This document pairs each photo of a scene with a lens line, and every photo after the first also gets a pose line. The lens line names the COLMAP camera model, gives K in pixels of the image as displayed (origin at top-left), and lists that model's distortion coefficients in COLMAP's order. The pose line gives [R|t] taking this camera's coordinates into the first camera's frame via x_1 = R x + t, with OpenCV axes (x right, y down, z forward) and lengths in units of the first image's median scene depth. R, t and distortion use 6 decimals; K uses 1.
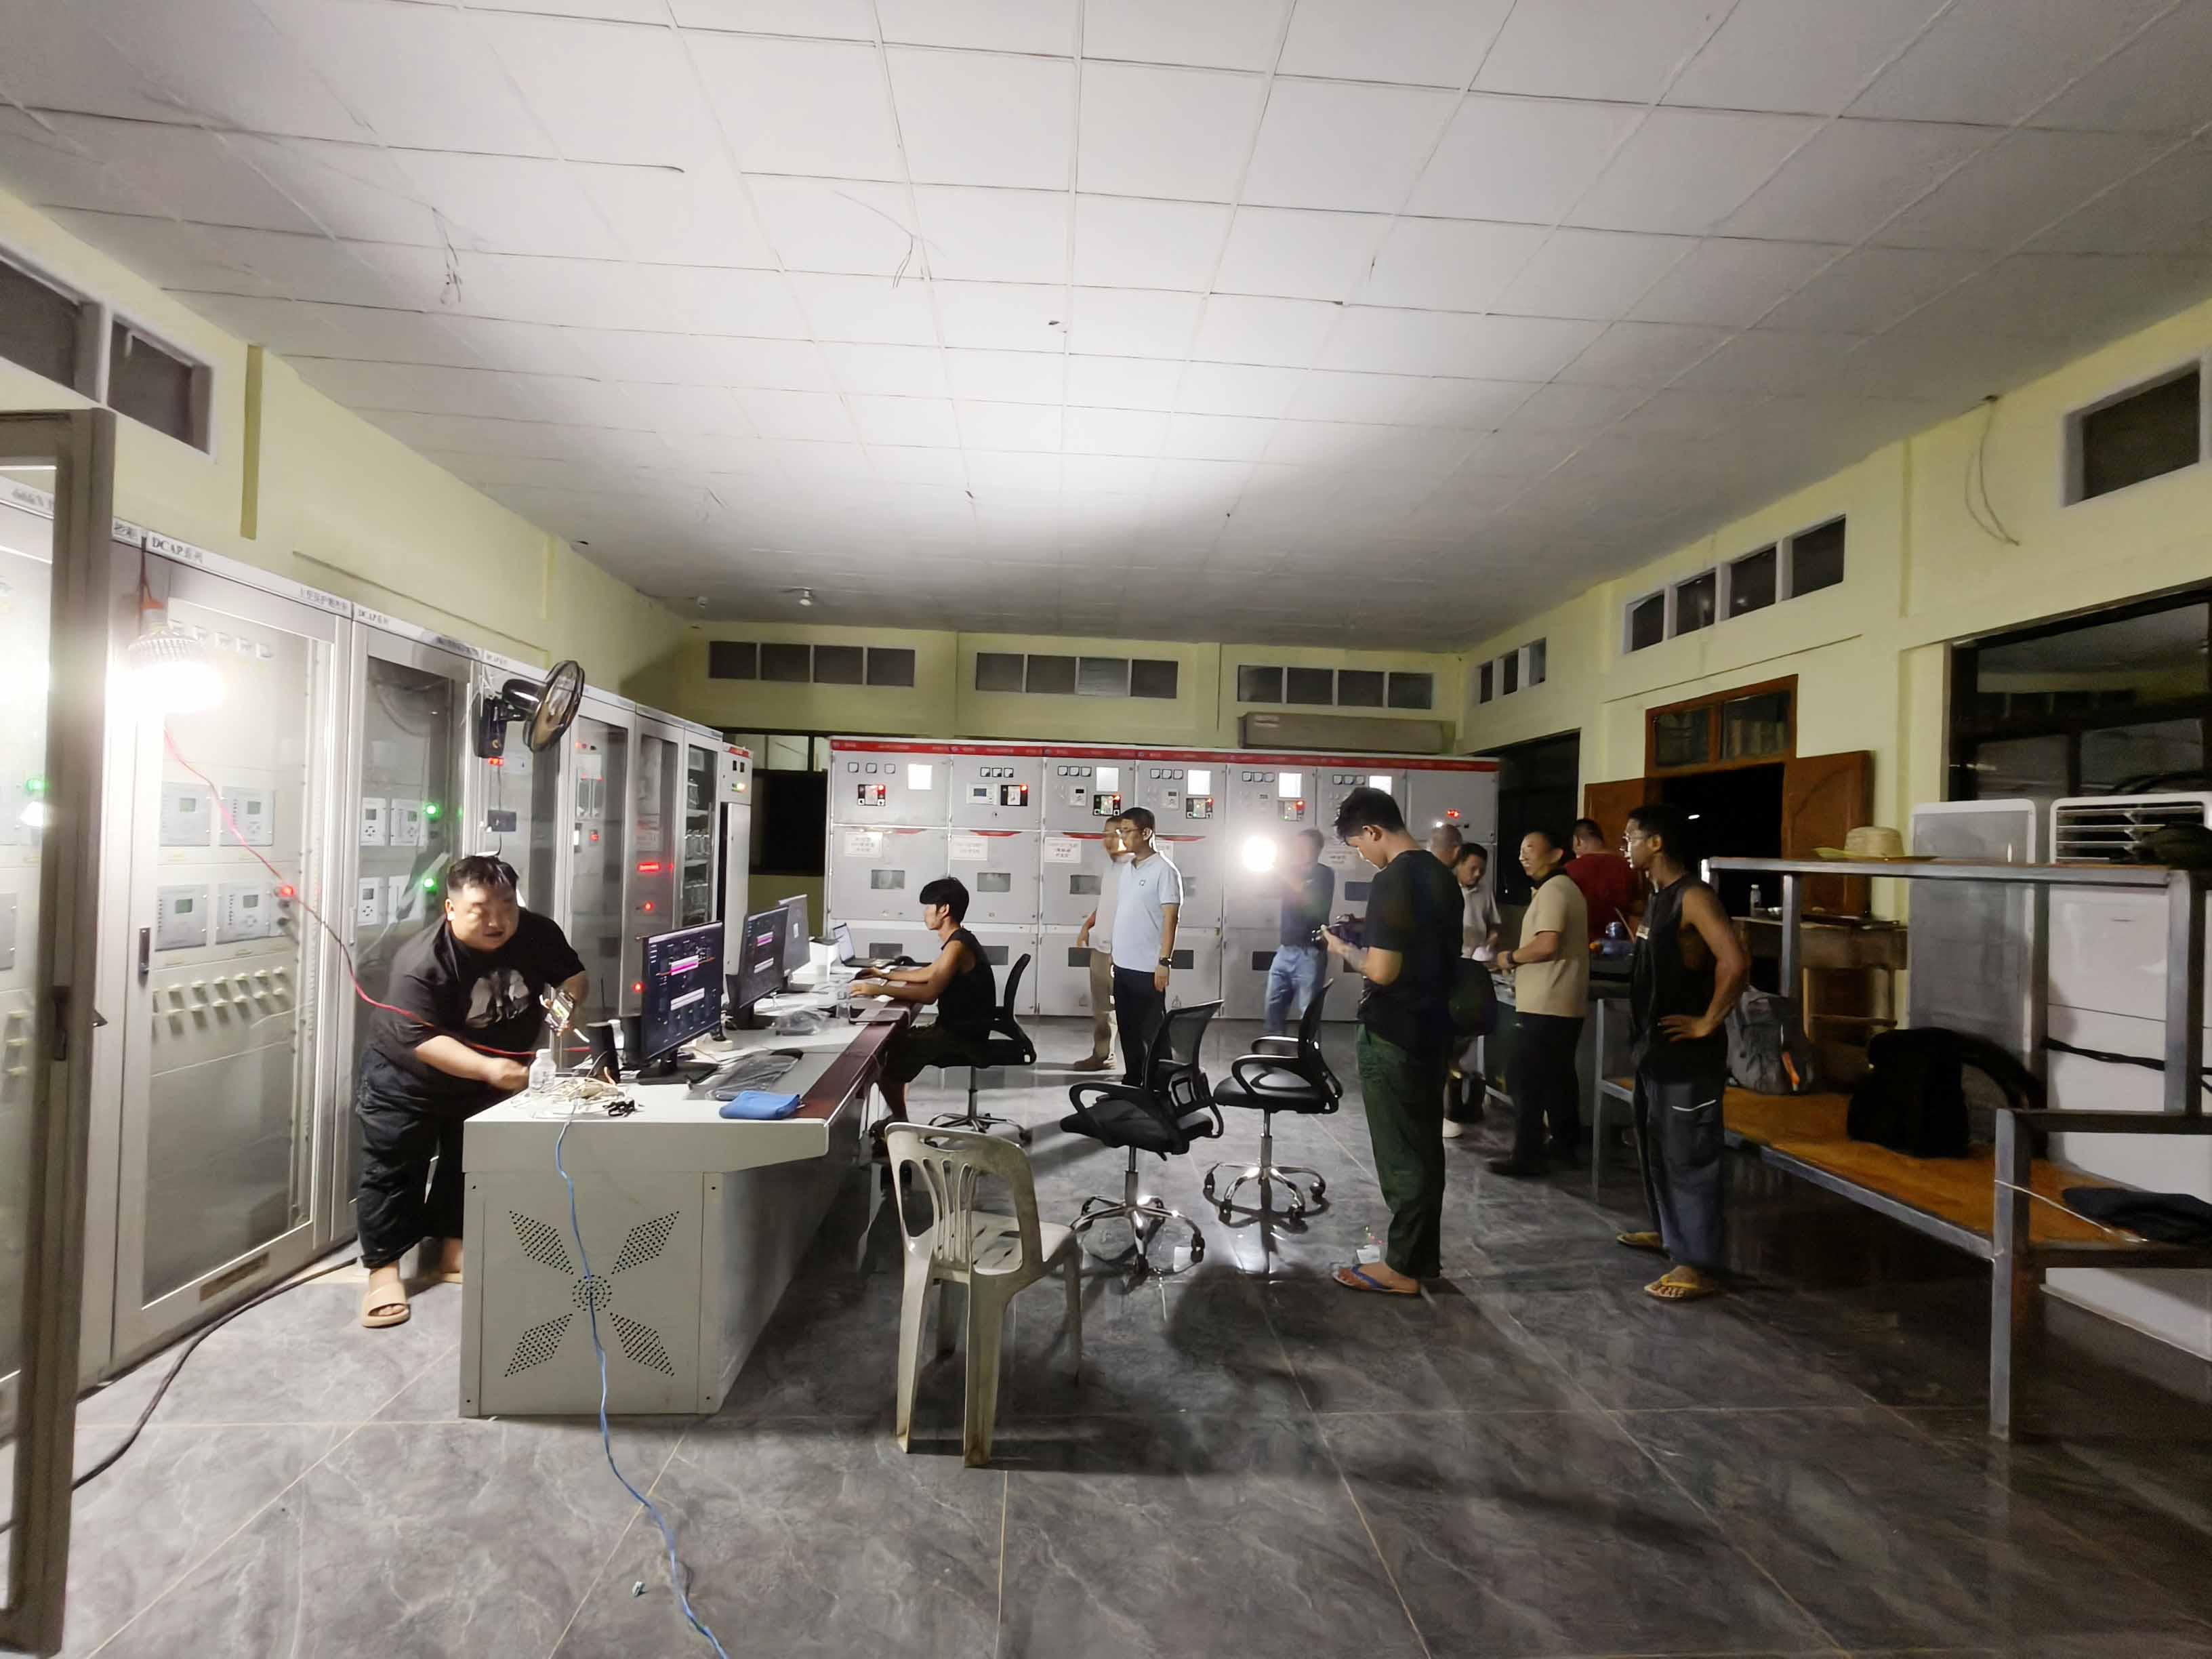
lens RADIAL K [[977.4, 0, 1101.5], [0, 977.4, 831.9], [0, 0, 1]] dist [0.002177, 0.000319]
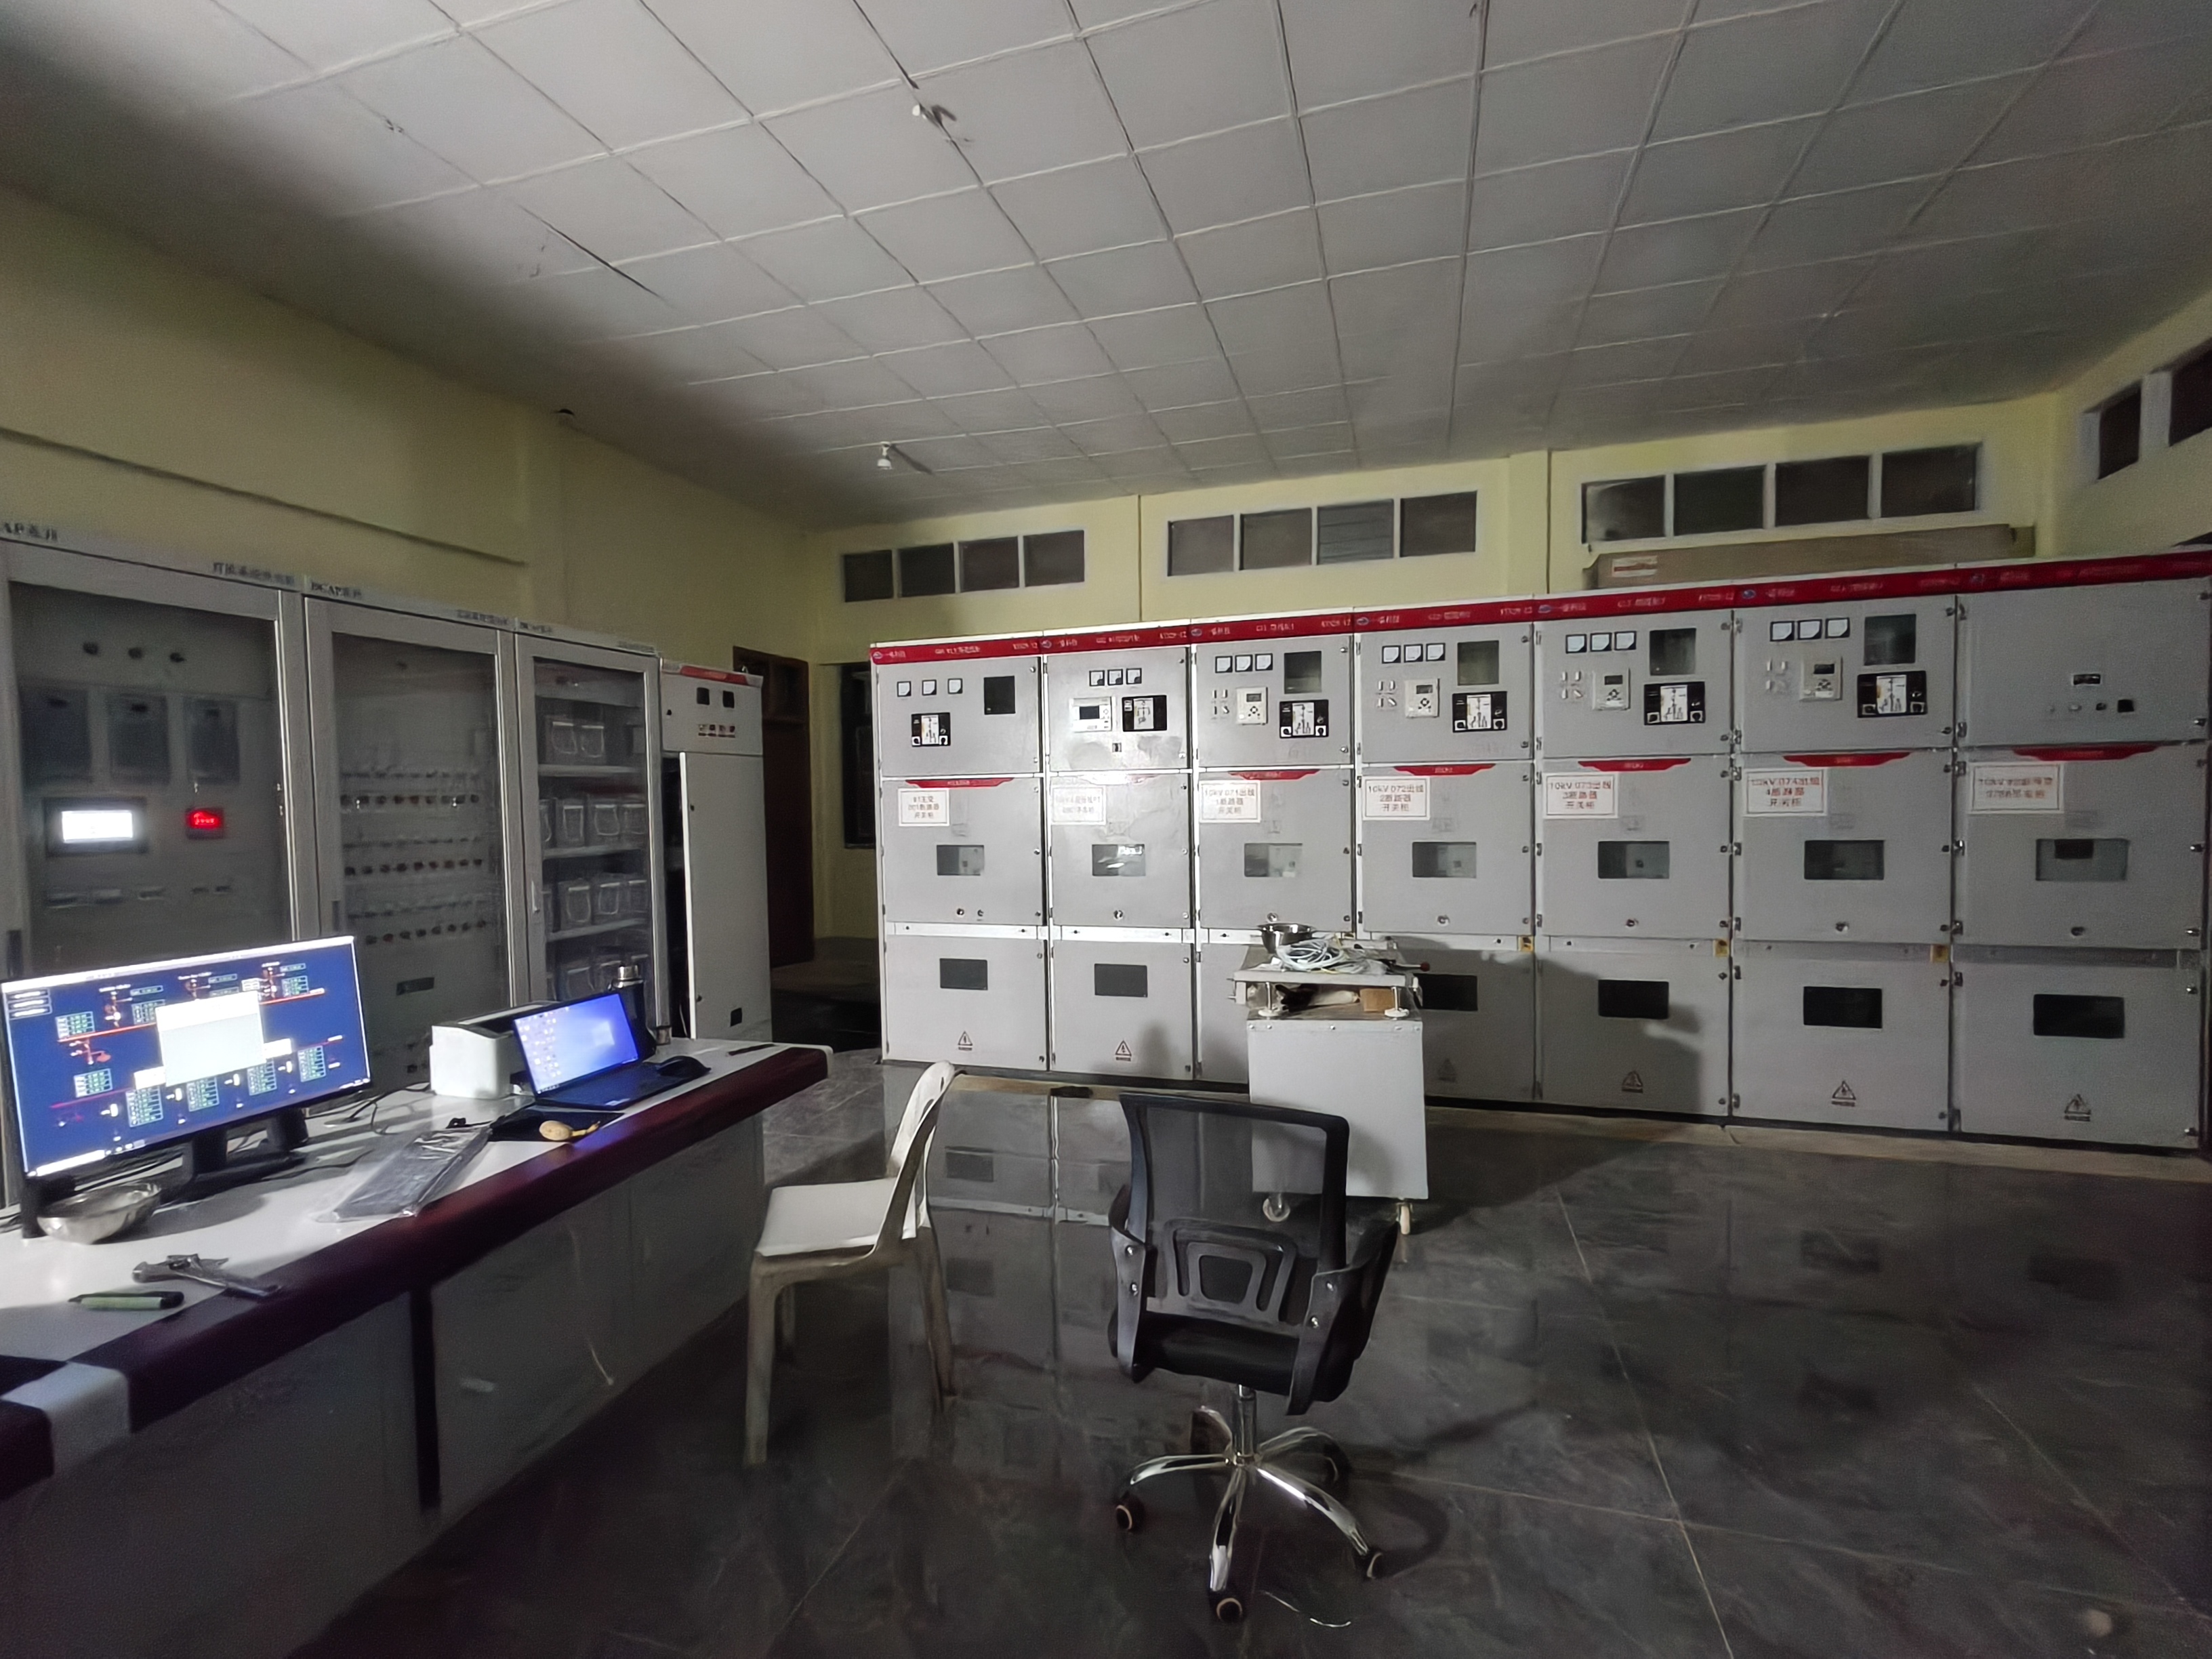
lens RADIAL K [[977.4, 0, 1112.9], [0, 977.4, 840.9], [0, 0, 1]] dist [0.002177, 0.000319]
pose [[0.937150, -0.030053, -0.347631, 0.074596], [0.050396, 0.997496, 0.049625, 0.007378], [0.345269, -0.064025, 0.936317, 0.330801]]
